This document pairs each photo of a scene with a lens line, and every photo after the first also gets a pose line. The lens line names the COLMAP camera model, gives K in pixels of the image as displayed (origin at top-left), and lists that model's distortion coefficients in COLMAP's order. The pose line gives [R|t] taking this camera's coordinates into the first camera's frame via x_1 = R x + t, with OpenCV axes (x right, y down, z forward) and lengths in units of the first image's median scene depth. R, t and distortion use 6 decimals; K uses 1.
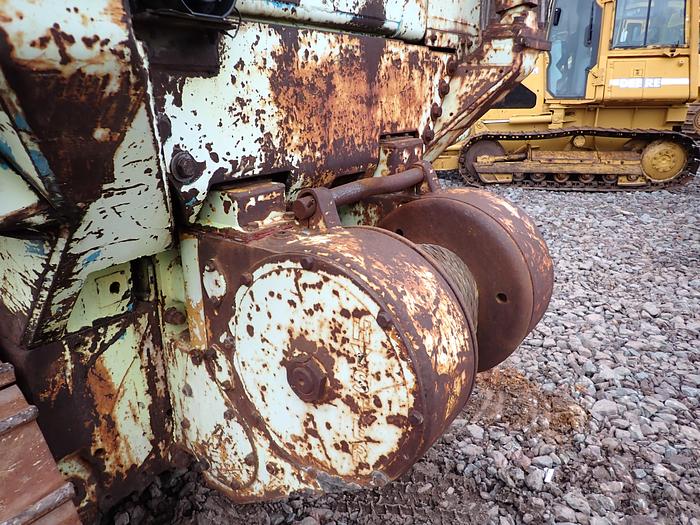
lens RADIAL K [[523.0, 0, 349.9], [0, 523.0, 260.9], [0, 0, 1]] dist [0.014981, -0.003876]
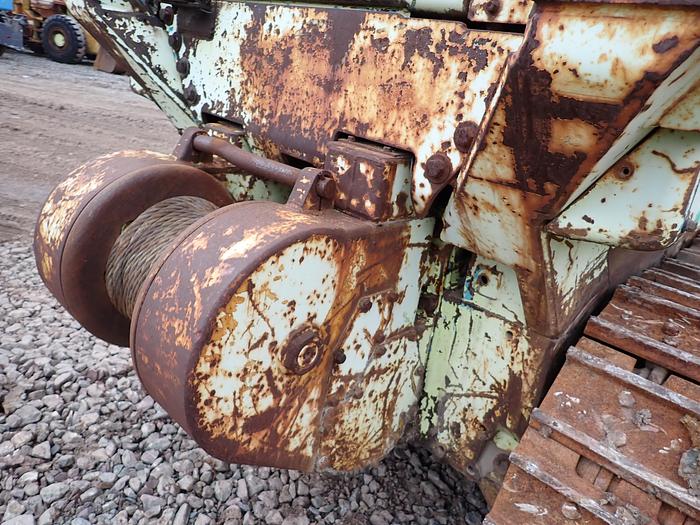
lens RADIAL K [[523.0, 0, 349.1], [0, 523.0, 261.8], [0, 0, 1]] dist [0.014981, -0.003876]
pose [[-0.135492, 0.324572, -0.936106, 1.036326], [-0.454543, 0.819159, 0.349813, -0.430217], [0.880360, 0.472897, 0.036542, 1.273136]]
